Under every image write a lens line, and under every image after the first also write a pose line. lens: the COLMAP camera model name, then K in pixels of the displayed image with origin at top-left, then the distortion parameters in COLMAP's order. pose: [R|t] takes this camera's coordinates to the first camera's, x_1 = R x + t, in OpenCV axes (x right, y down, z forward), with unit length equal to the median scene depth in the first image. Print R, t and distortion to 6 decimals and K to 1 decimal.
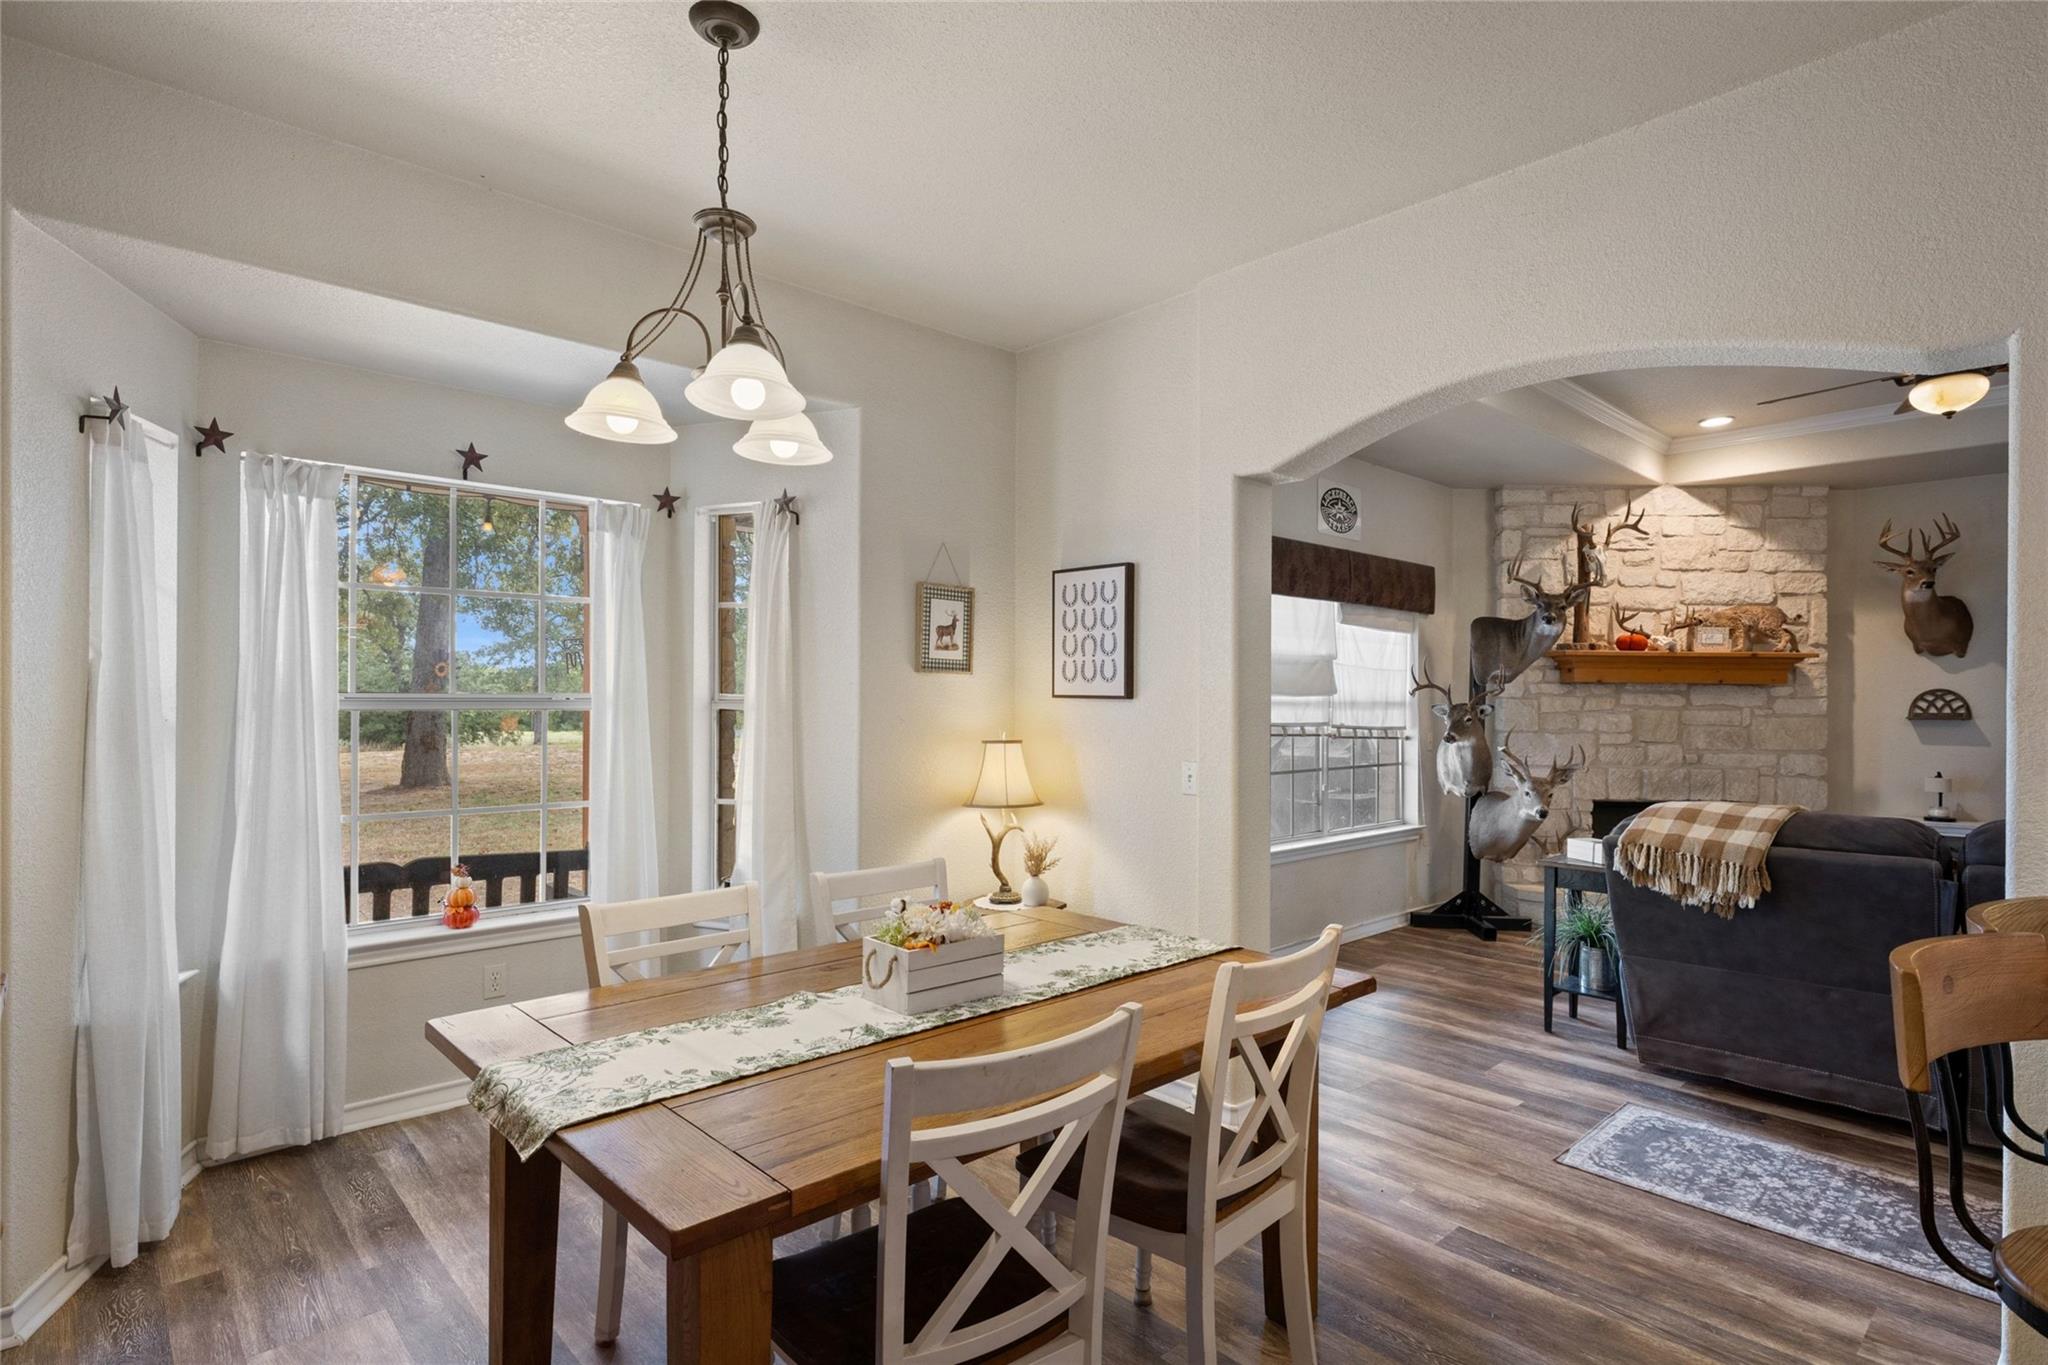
lens RADIAL K [[1045.4, 0, 1027.2], [0, 1045.4, 696.3], [0, 0, 1]] dist [-0.002835, 0.000451]
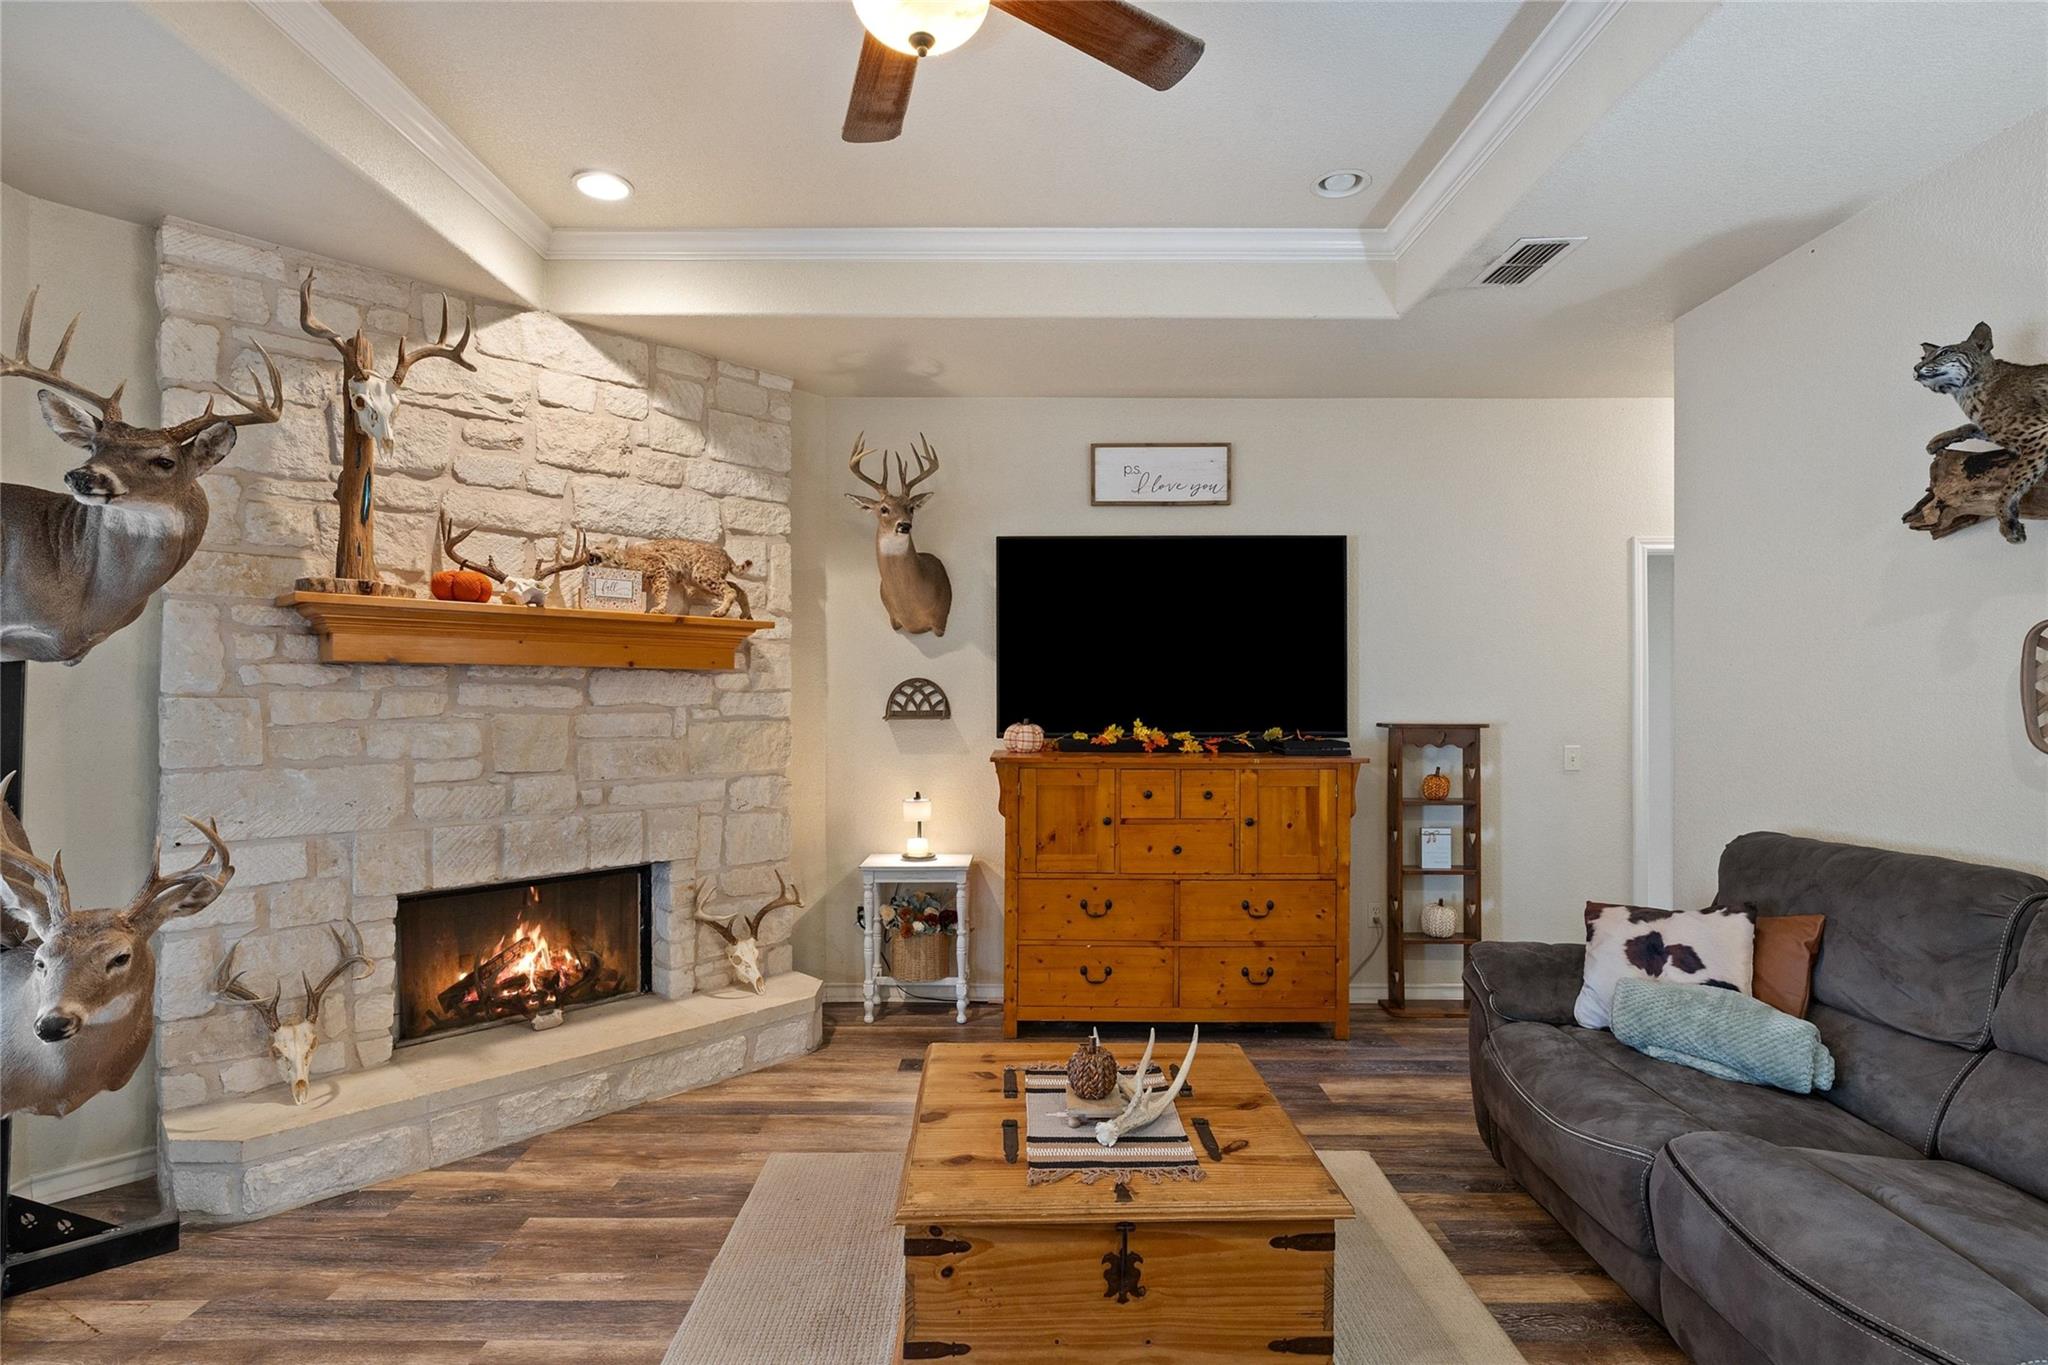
lens RADIAL K [[1045.4, 0, 1027.1], [0, 1045.4, 686.0], [0, 0, 1]] dist [-0.002835, 0.000451]
pose [[0.685257, -0.002012, 0.728298, 0.381389], [0.002271, 0.999997, 0.000626, -0.001733], [-0.728298, 0.001225, 0.685260, 0.428754]]
